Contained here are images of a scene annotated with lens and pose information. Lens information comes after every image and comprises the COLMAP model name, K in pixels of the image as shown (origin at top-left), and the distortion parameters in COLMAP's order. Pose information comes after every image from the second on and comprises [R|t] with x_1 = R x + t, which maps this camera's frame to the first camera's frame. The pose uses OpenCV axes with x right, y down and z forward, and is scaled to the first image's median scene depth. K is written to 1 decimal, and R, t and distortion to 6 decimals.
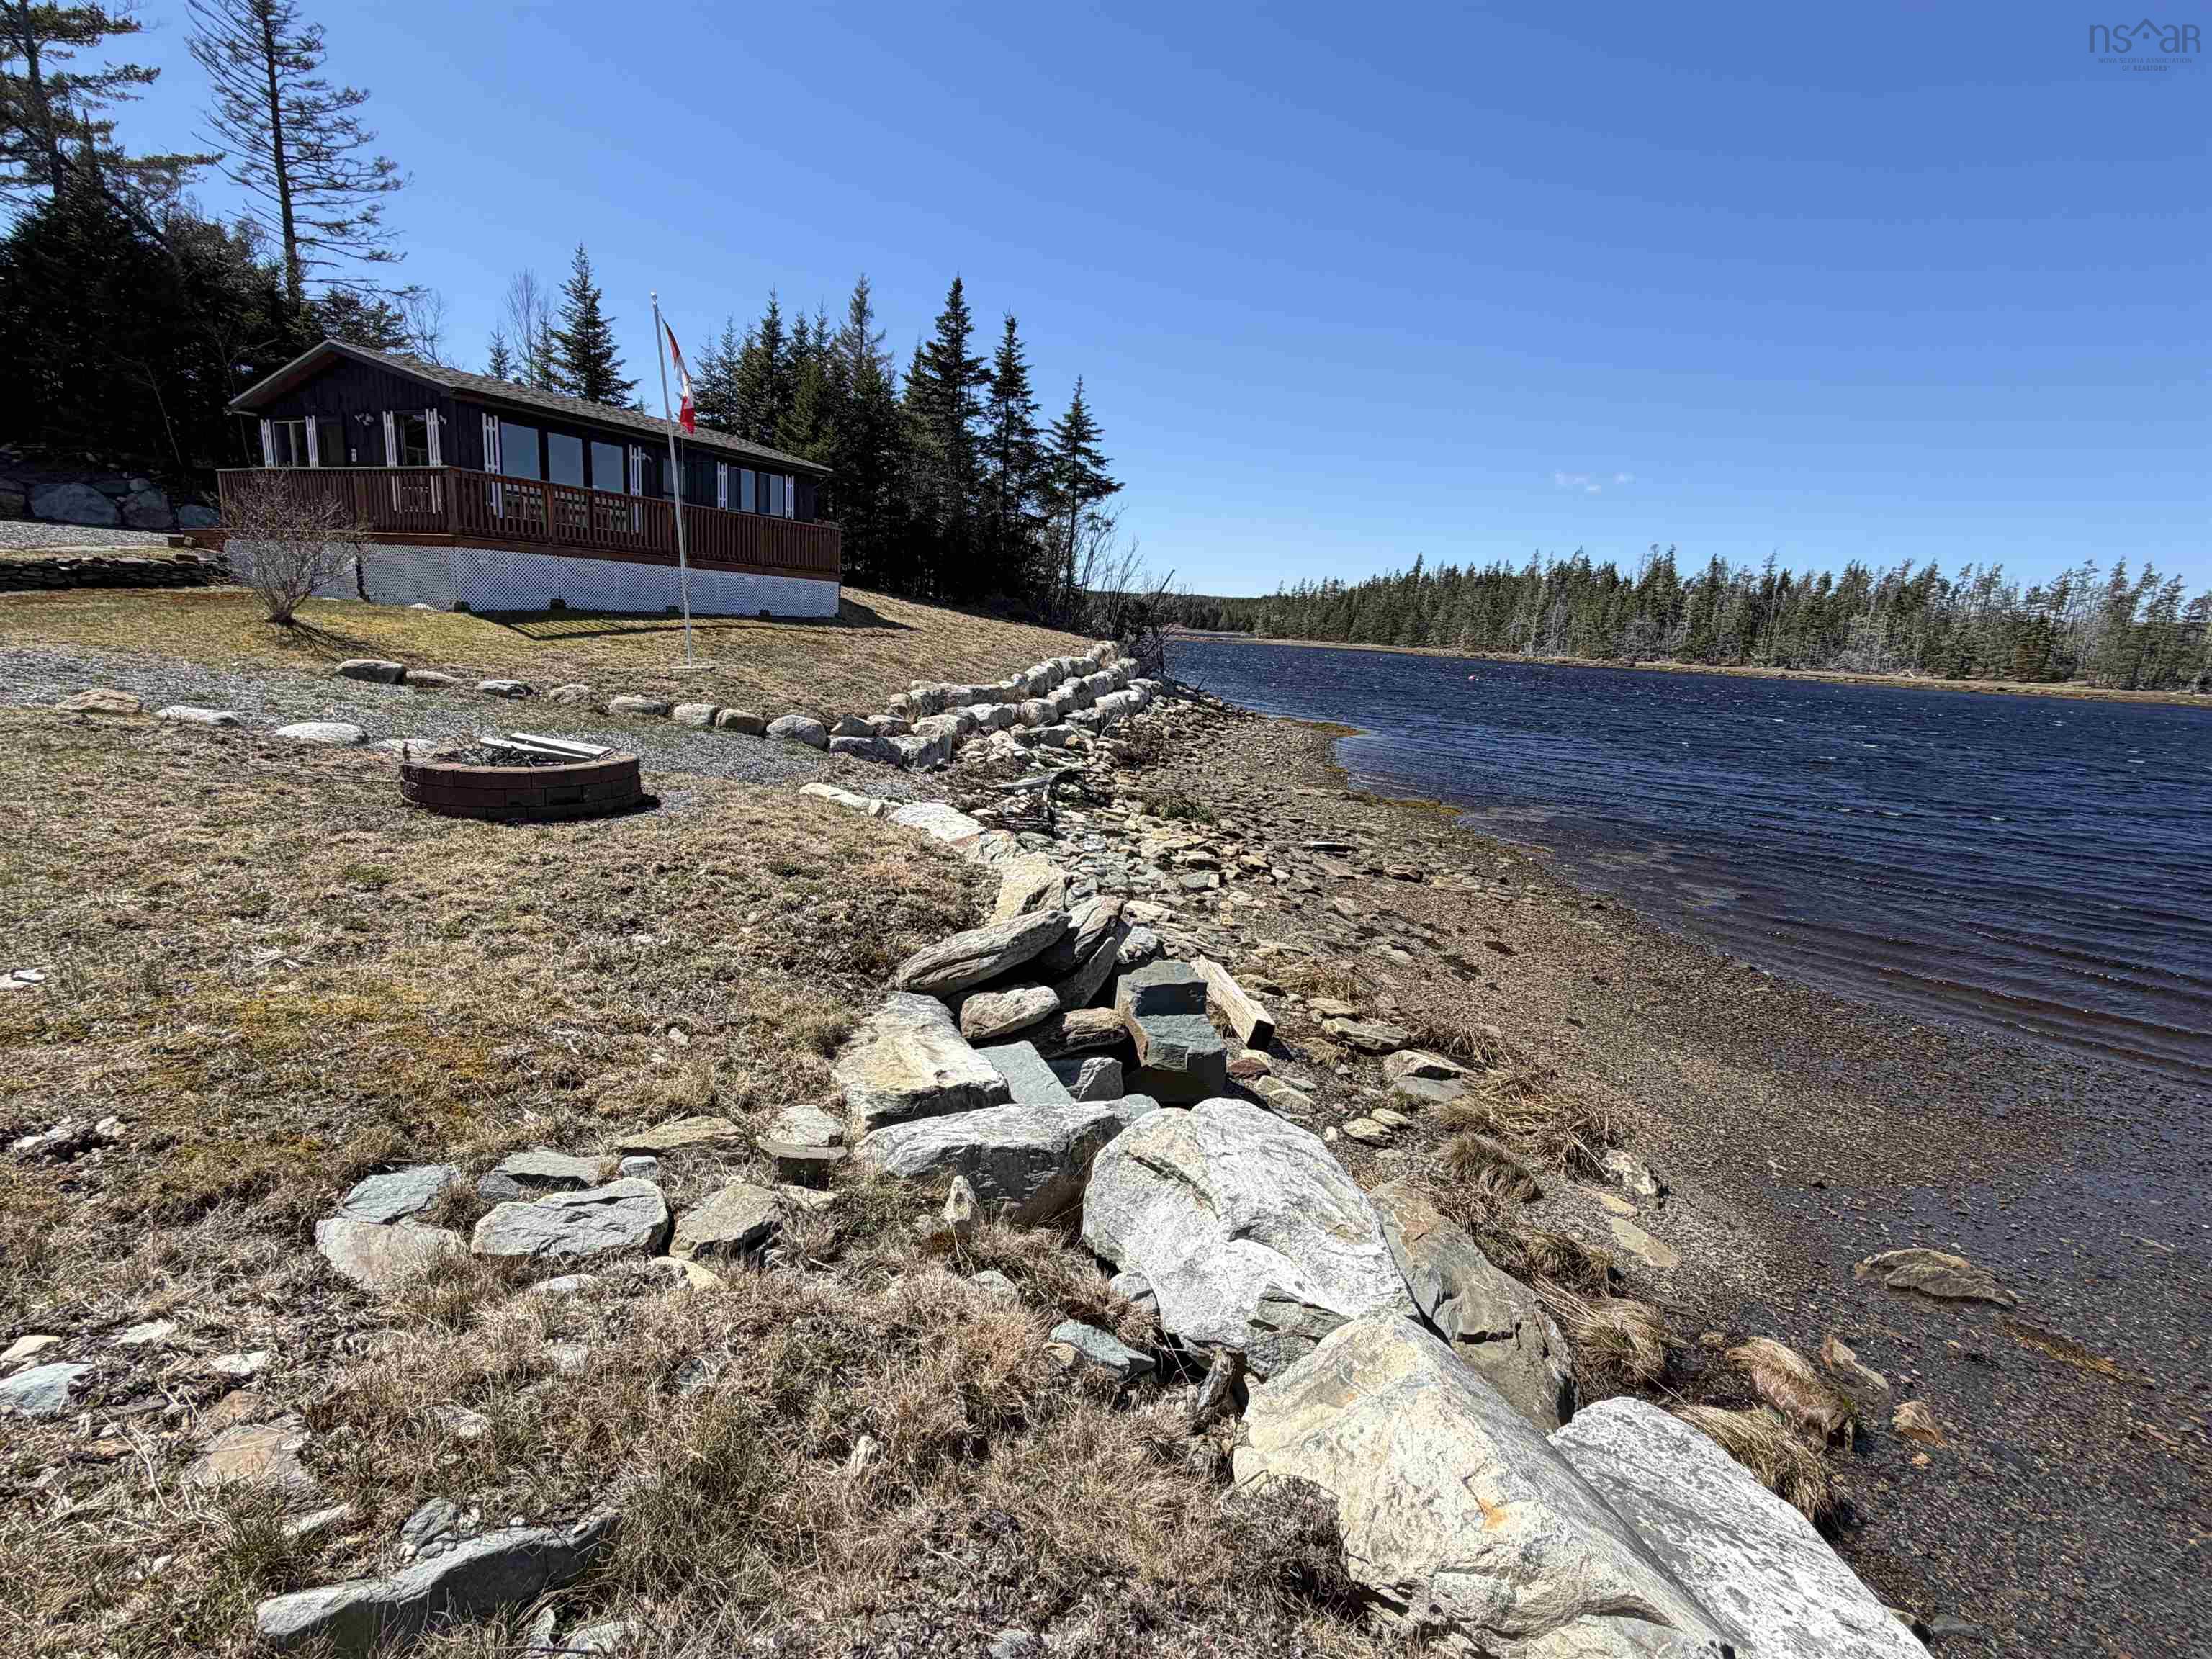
lens RADIAL K [[1067.4, 0, 1106.0], [0, 1067.4, 826.9], [0, 0, 1]] dist [0.002067, -0.001105]
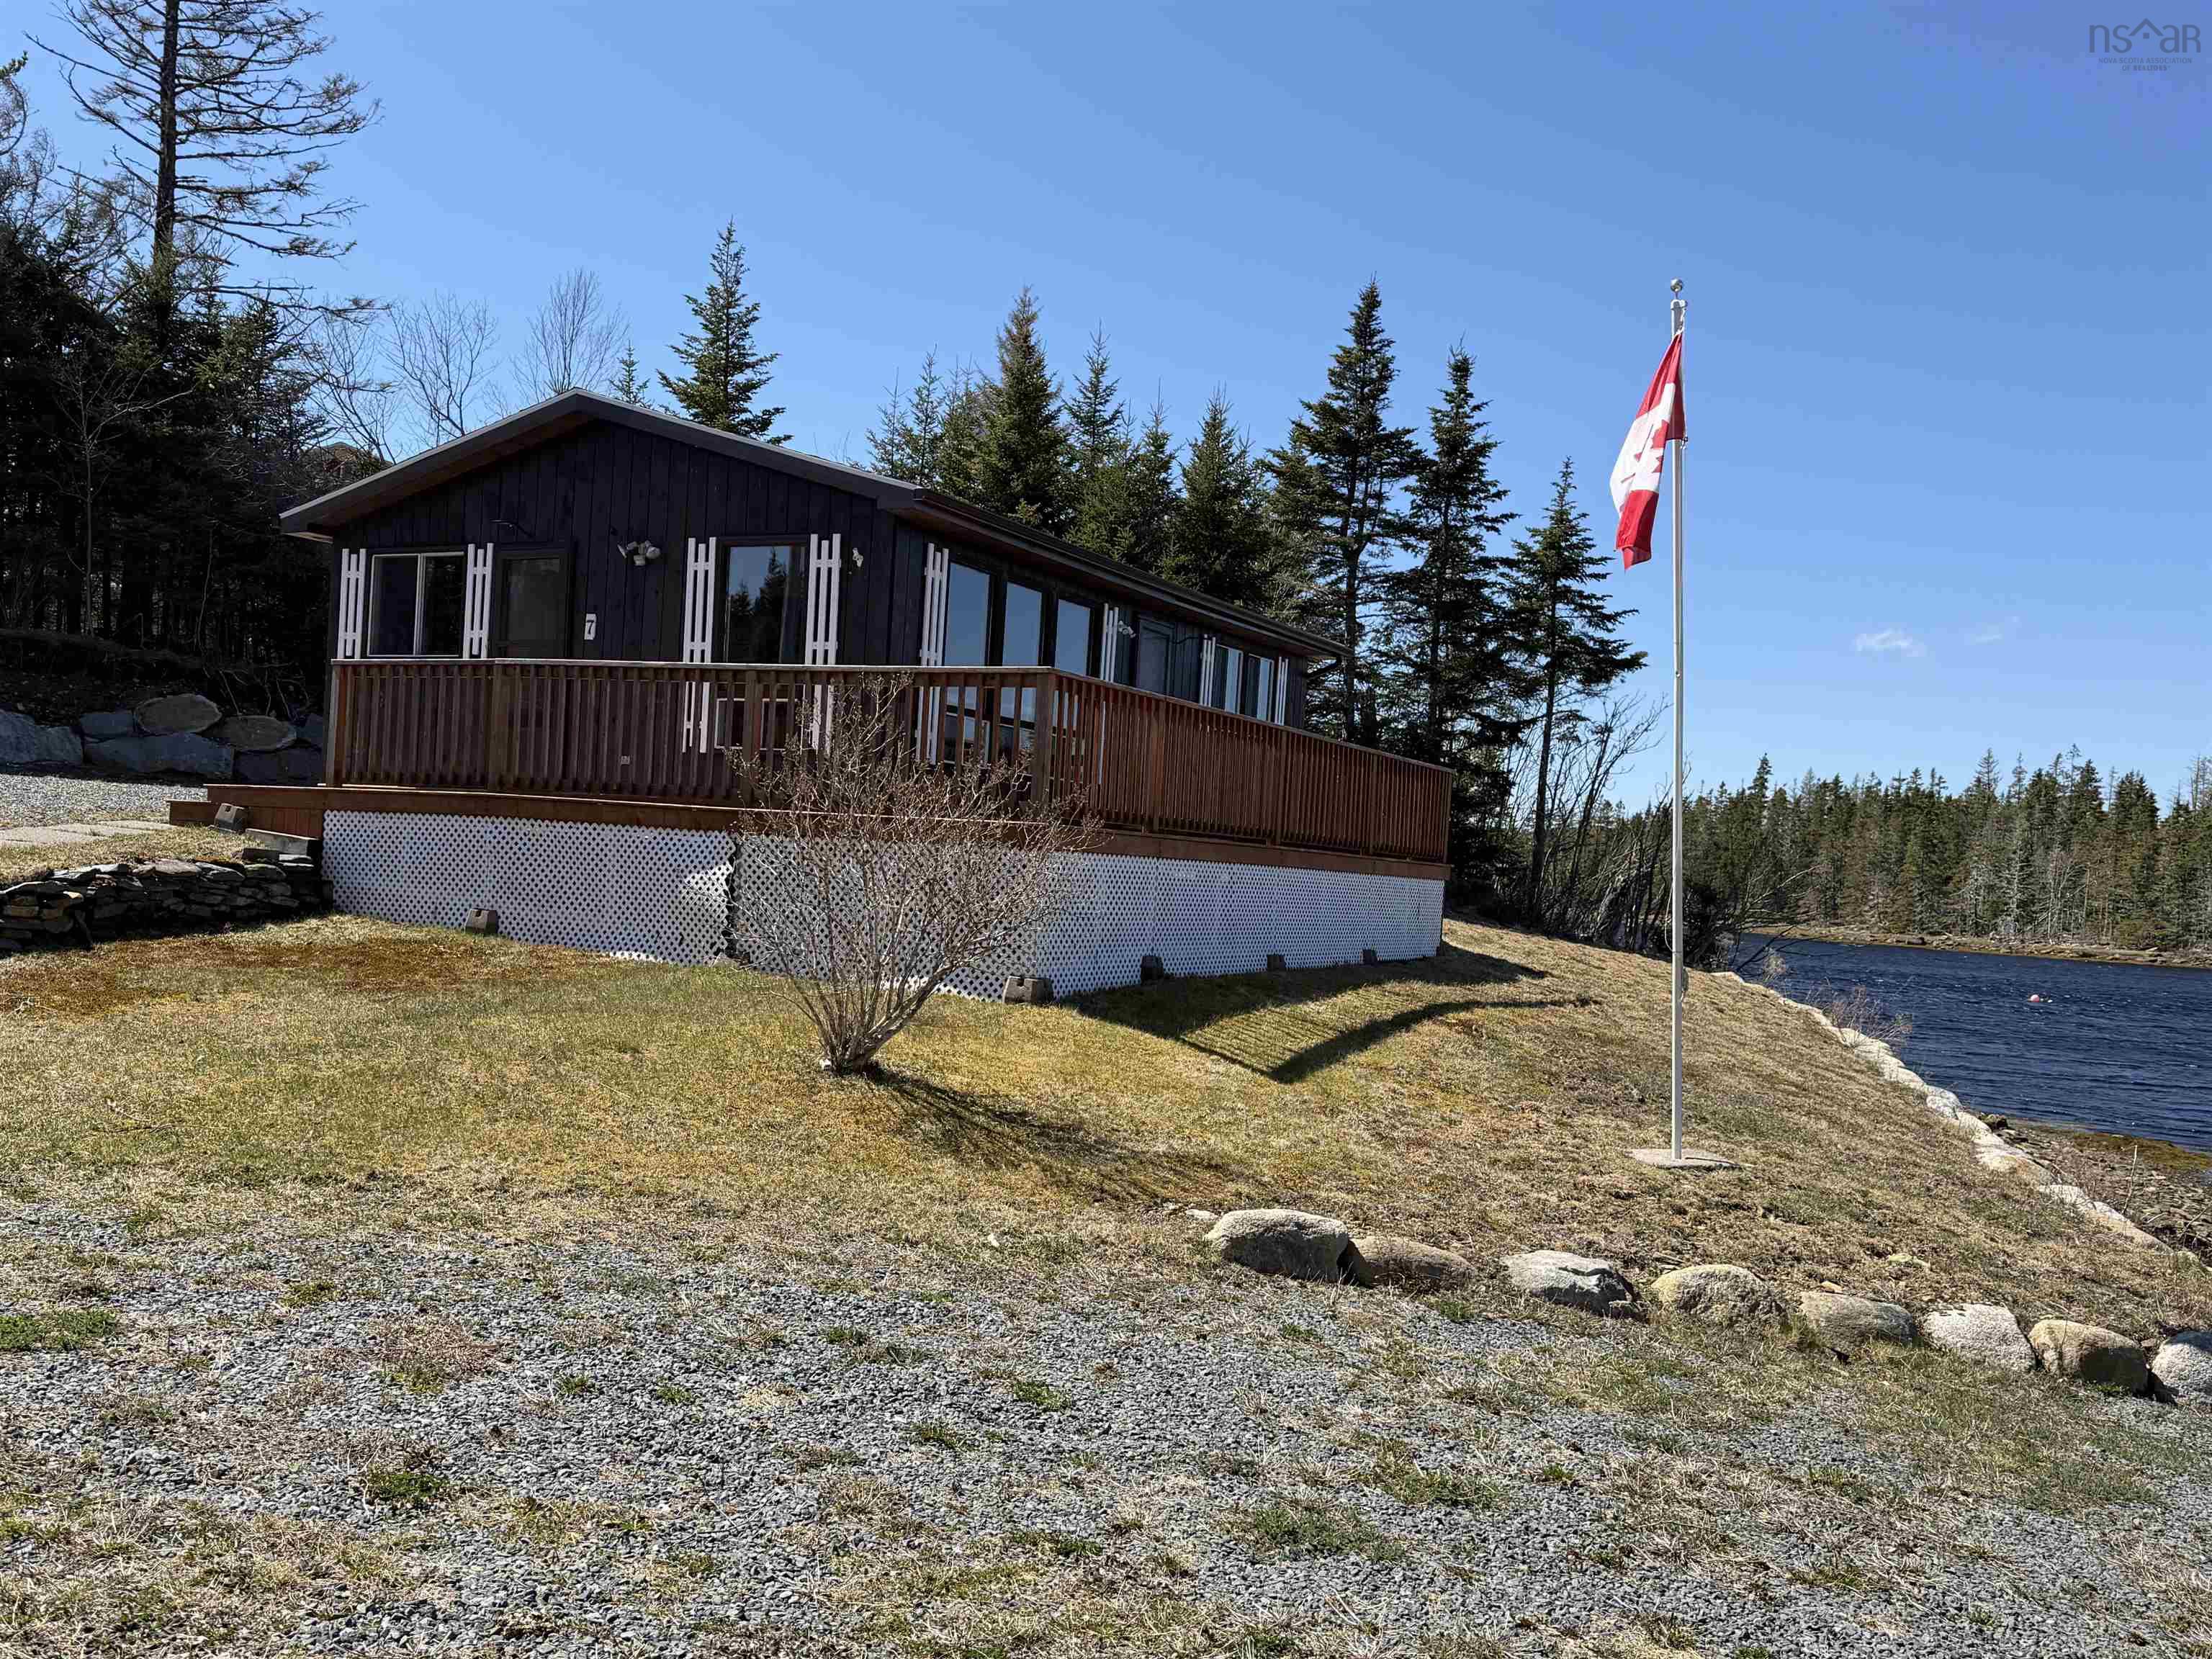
lens RADIAL K [[1913.4, 0, 1095.2], [0, 1913.4, 823.2], [0, 0, 1]] dist [0.098597, -0.150495]
pose [[0.999770, 0.004606, -0.020948, -0.850030], [-0.008905, 0.977646, -0.210069, -0.171339], [0.019512, 0.210207, 0.977462, 0.391017]]
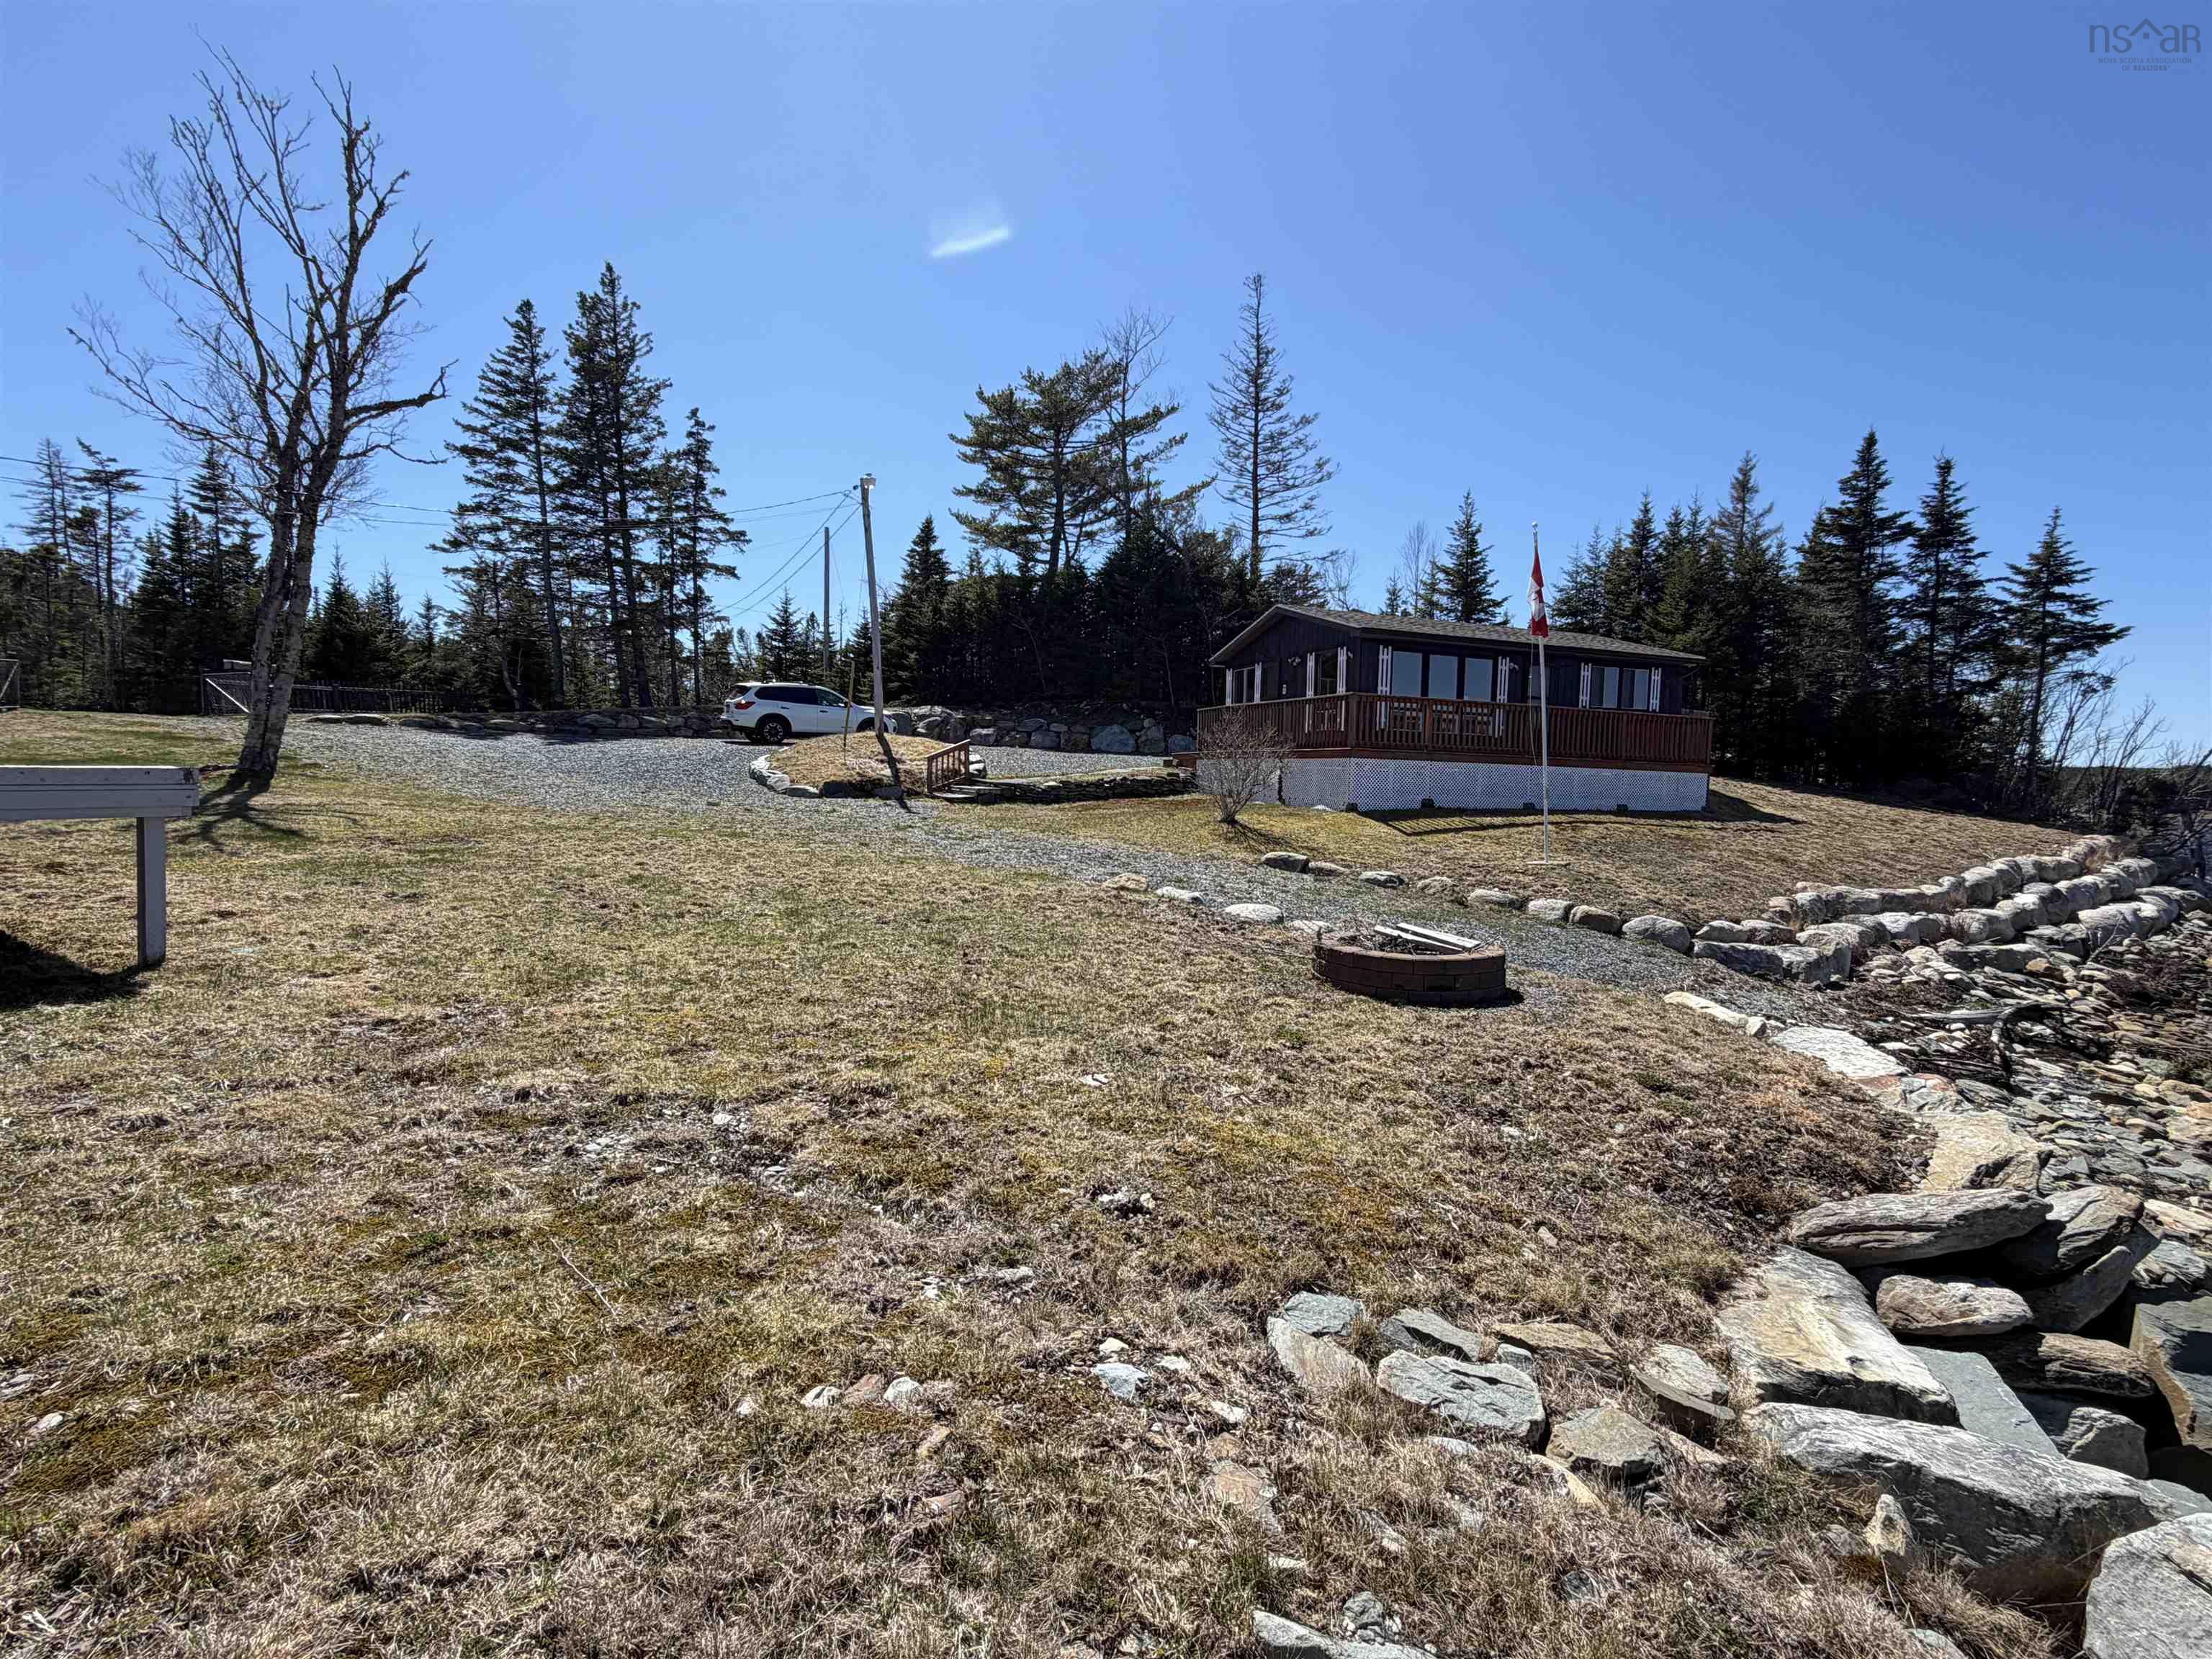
lens RADIAL K [[1067.4, 0, 1114.6], [0, 1067.4, 835.3], [0, 0, 1]] dist [0.002067, -0.001105]
pose [[0.737495, 0.002363, -0.675349, -0.005793], [-0.115801, 0.985626, -0.123009, -0.003016], [0.665351, 0.168924, 0.727168, -0.029476]]
